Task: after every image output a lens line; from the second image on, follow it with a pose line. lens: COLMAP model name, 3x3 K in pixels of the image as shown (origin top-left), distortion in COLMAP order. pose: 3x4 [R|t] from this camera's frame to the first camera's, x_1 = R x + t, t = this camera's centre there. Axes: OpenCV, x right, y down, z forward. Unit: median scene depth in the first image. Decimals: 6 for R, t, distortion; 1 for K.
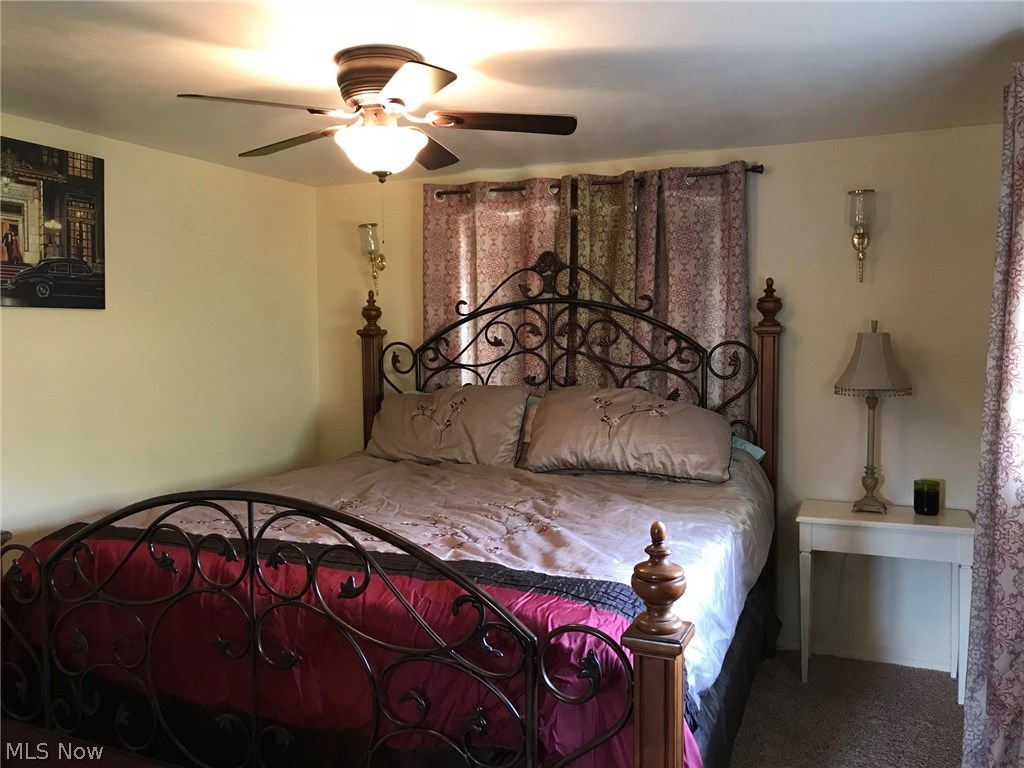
lens RADIAL K [[839.0, 0, 498.2], [0, 839.0, 384.1], [0, 0, 1]] dist [0.038737, -0.040649]
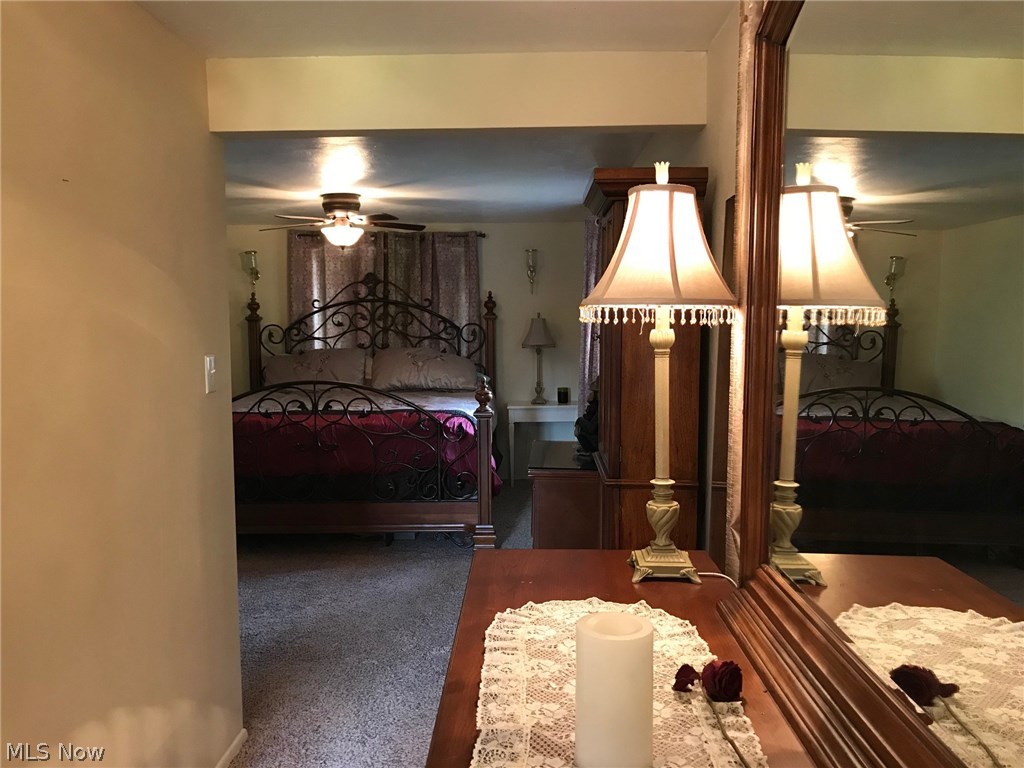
lens RADIAL K [[839.0, 0, 498.2], [0, 839.0, 384.1], [0, 0, 1]] dist [0.038737, -0.040649]
pose [[0.925818, -0.027552, 0.376965, -0.375105], [0.023526, 0.999606, 0.015282, 0.057707], [-0.377238, -0.005280, 0.926101, -0.765206]]
